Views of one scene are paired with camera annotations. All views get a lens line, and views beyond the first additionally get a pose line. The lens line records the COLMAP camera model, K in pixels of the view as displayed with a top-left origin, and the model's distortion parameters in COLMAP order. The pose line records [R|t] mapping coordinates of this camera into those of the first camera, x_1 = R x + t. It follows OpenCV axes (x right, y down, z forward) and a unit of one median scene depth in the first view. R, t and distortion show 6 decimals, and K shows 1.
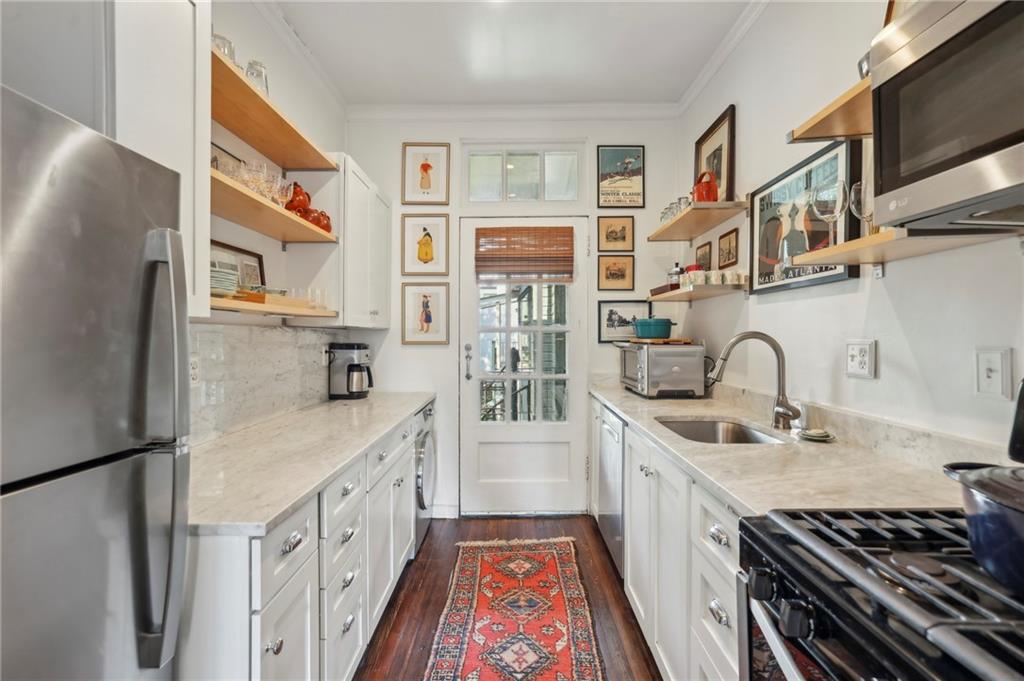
lens RADIAL K [[444.1, 0, 510.0], [0, 444.1, 335.2], [0, 0, 1]] dist [-0.023841, 0.012775]
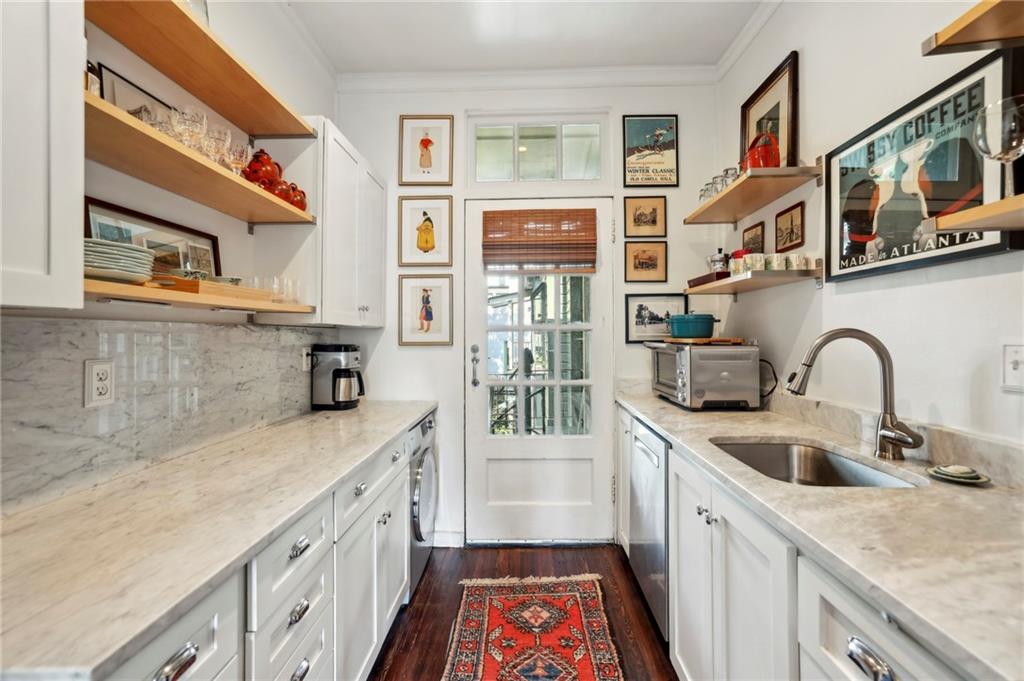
lens RADIAL K [[444.1, 0, 512.0], [0, 444.1, 328.8], [0, 0, 1]] dist [-0.023841, 0.012775]
pose [[0.999707, -0.003365, -0.023952, -0.000905], [0.003029, 0.999897, -0.014033, 0.000900], [0.023997, 0.013956, 0.999615, 0.168827]]
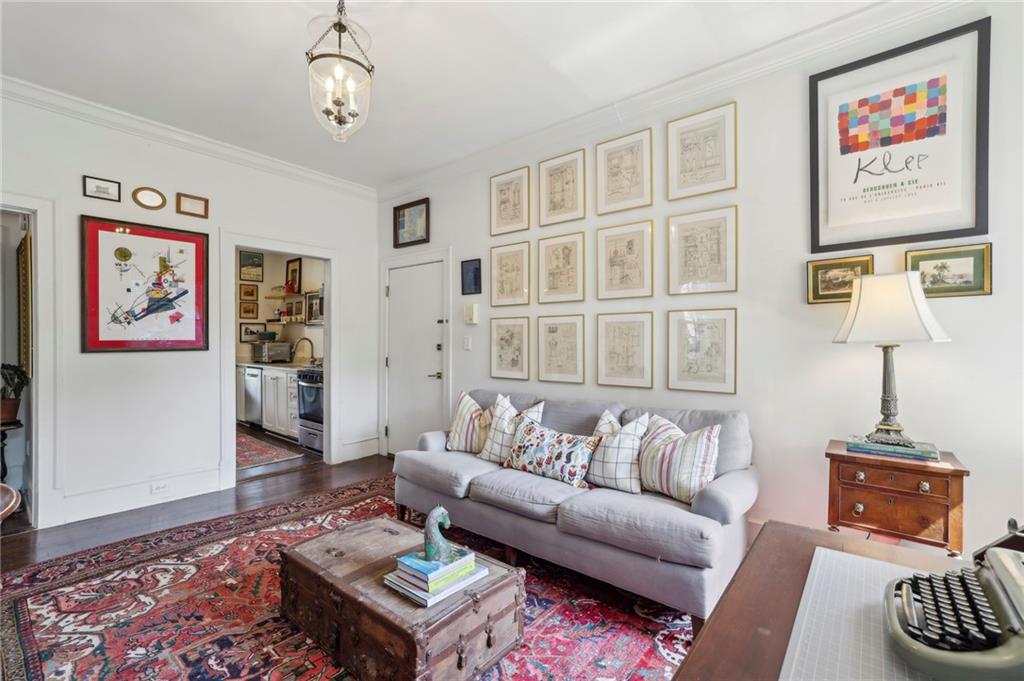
lens RADIAL K [[446.9, 0, 509.2], [0, 446.9, 343.1], [0, 0, 1]] dist [-0.011984, 0.008259]
pose [[0.641539, -0.002548, 0.767086, -0.782092], [-0.002549, 0.999982, 0.005454, 0.006786], [-0.767086, -0.005454, 0.641521, -1.754941]]
